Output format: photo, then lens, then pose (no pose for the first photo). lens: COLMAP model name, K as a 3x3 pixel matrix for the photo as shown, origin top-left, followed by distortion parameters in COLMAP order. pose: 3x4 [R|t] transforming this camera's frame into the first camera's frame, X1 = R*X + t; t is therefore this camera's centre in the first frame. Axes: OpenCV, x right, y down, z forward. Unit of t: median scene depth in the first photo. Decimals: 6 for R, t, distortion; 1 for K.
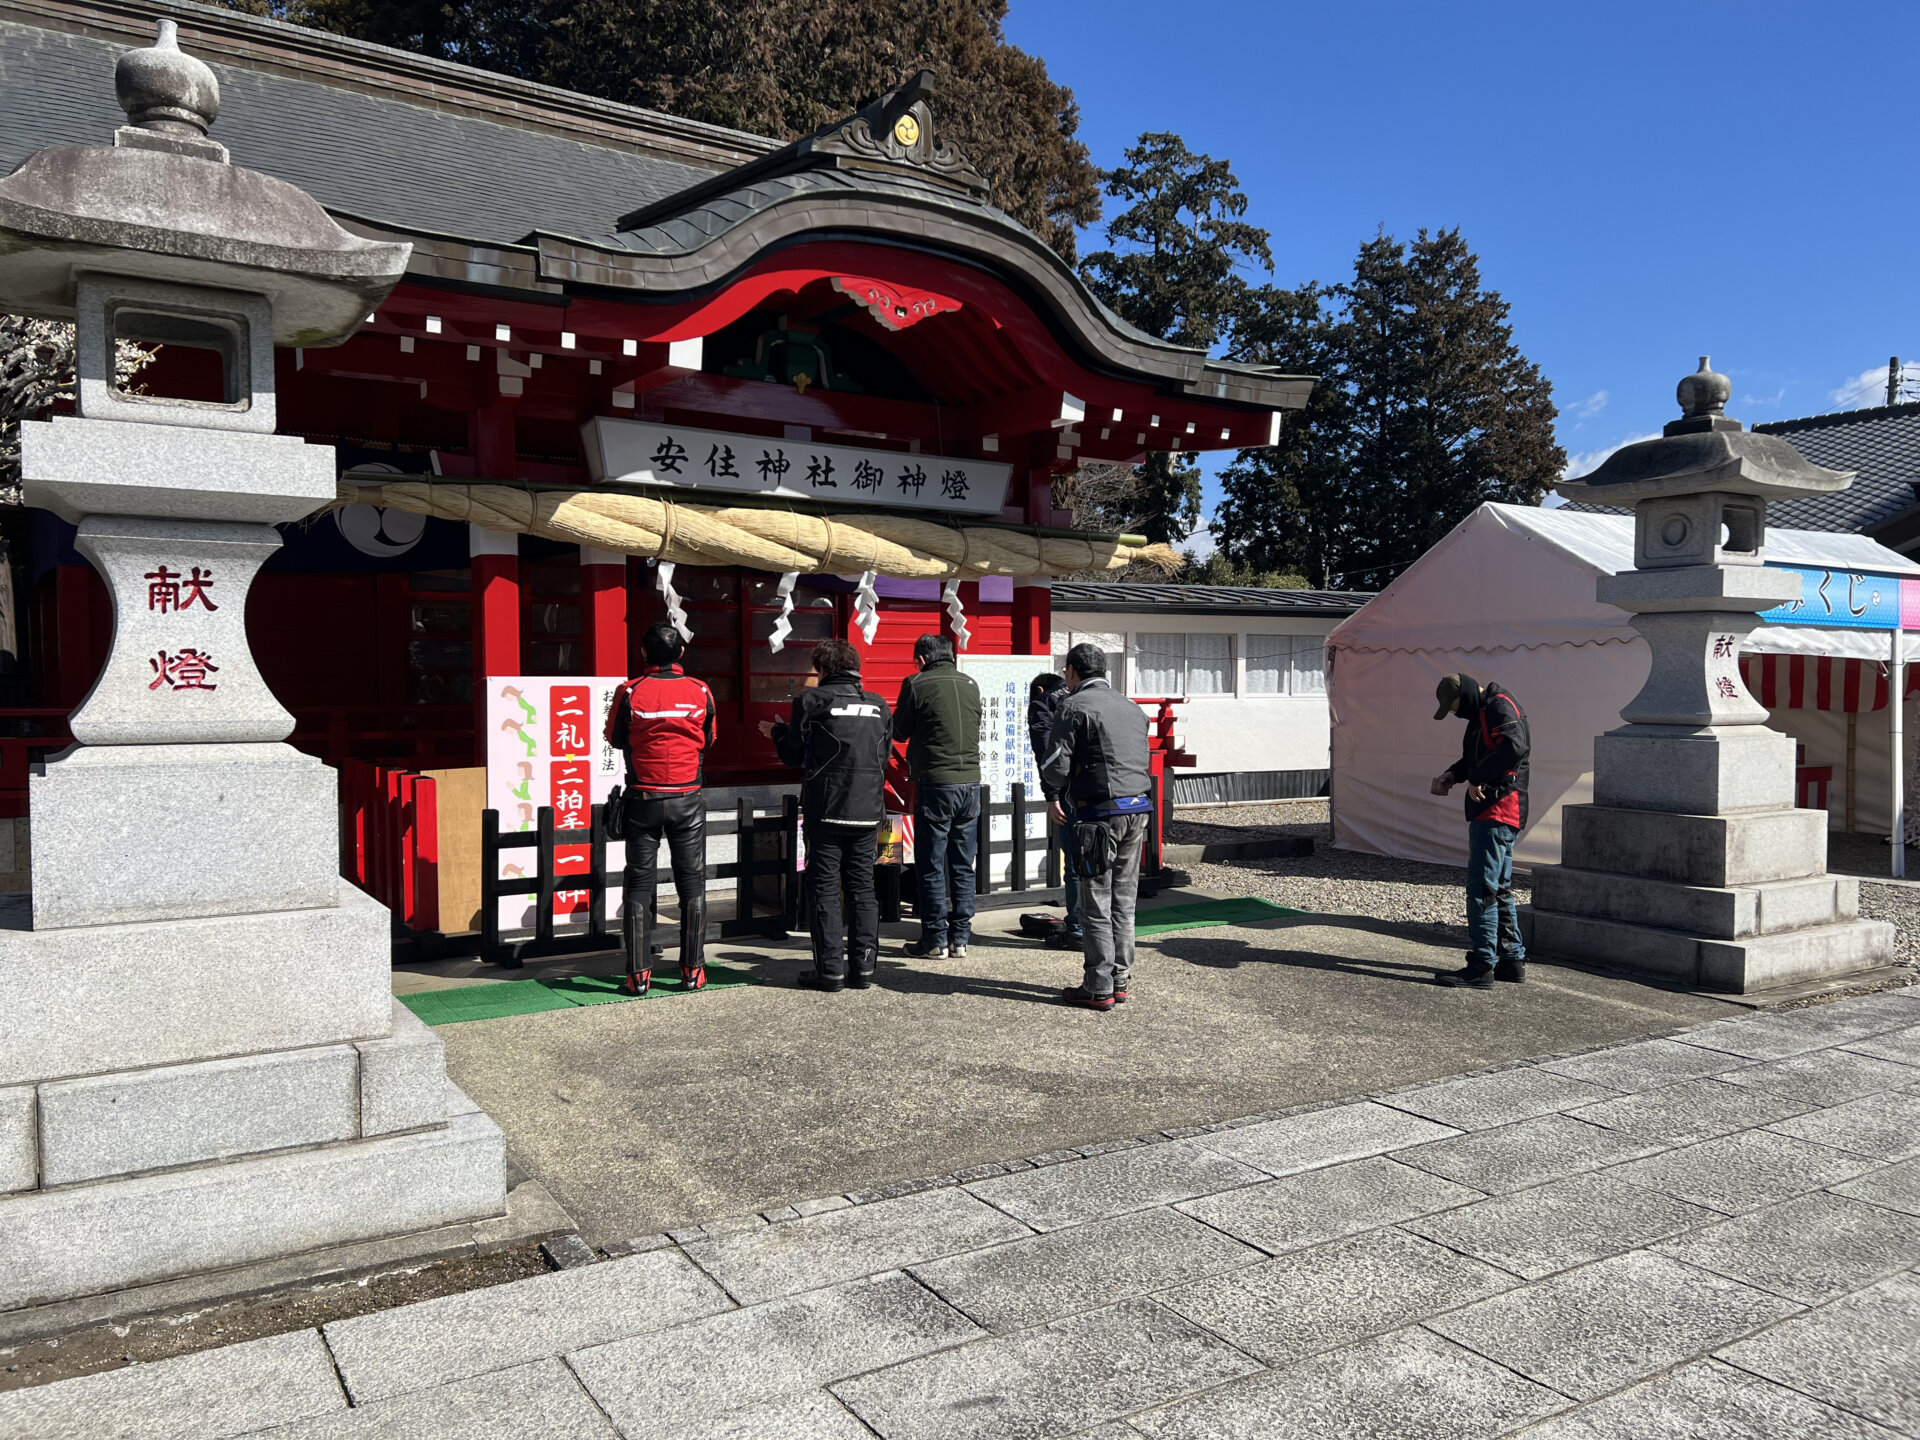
lens RADIAL K [[1446.5, 0, 949.9], [0, 1446.5, 733.0], [0, 0, 1]] dist [0.031312, -0.033368]
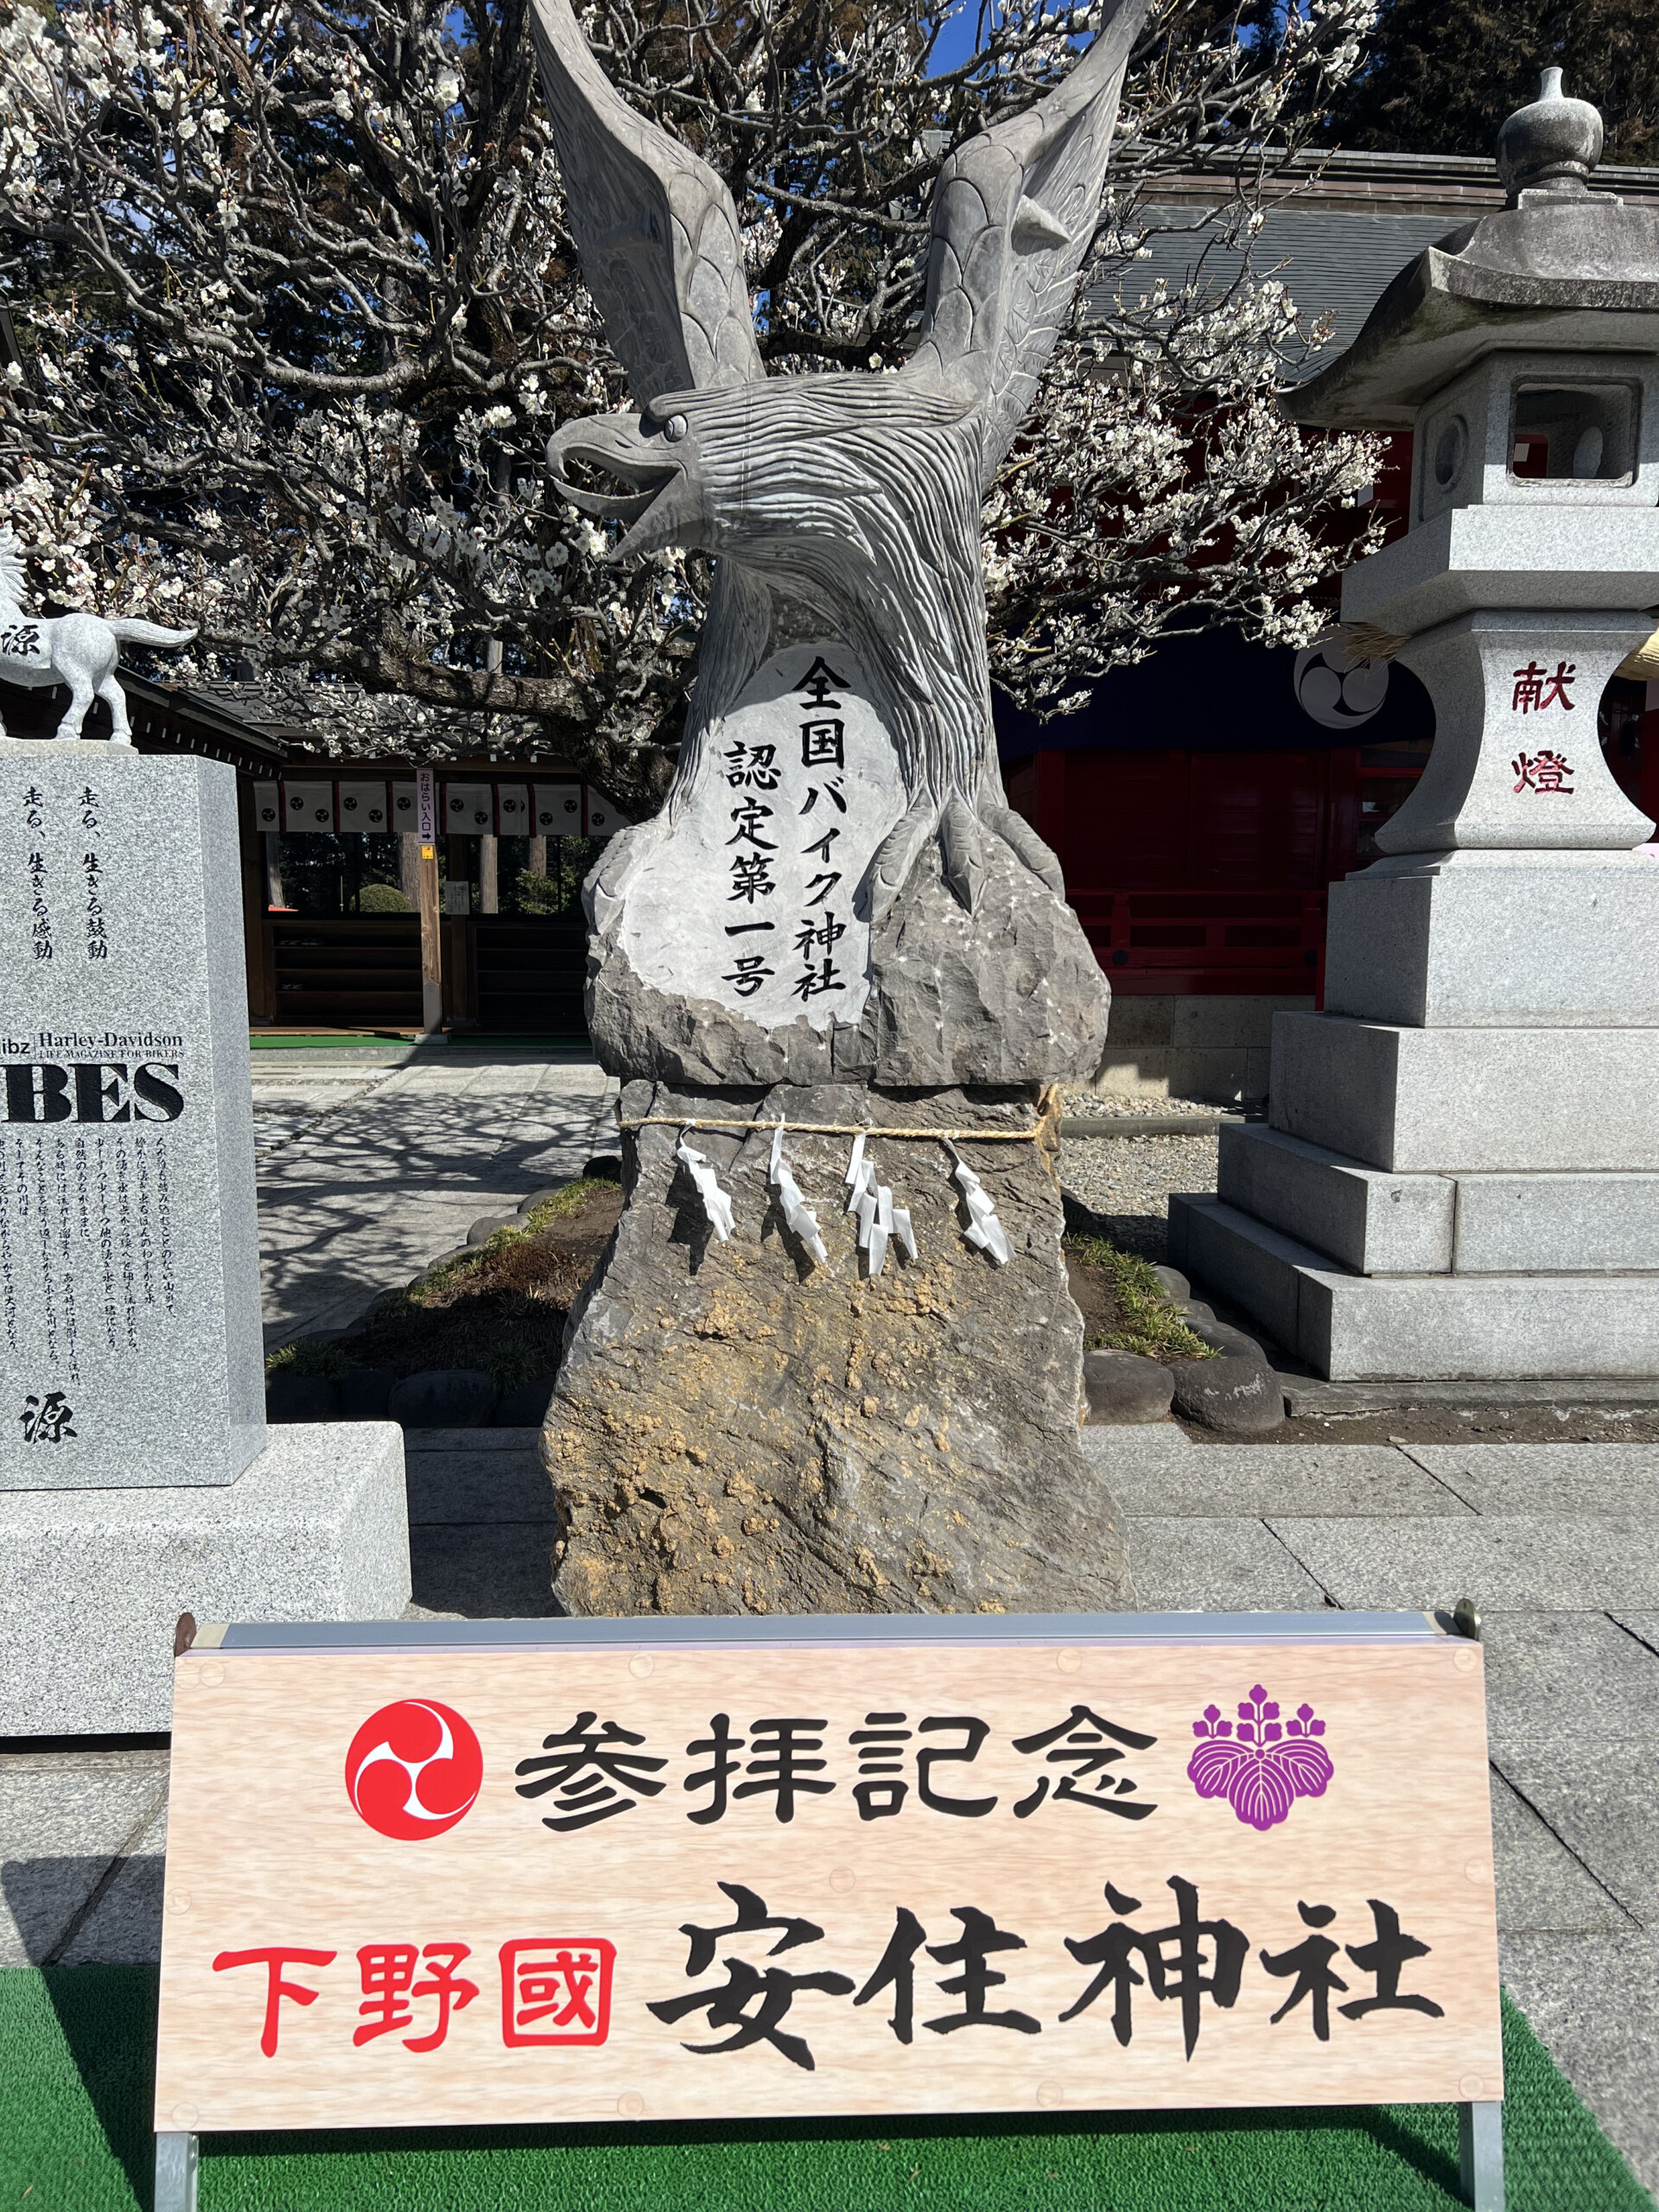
lens RADIAL K [[1666.5, 0, 826.8], [0, 1666.5, 1119.0], [0, 0, 1]] dist [0.031312, -0.033368]
pose [[0.874929, 0.059403, -0.480593, -0.173150], [-0.022775, 0.996397, 0.081697, 0.045737], [0.483715, -0.060533, 0.873130, -0.089284]]
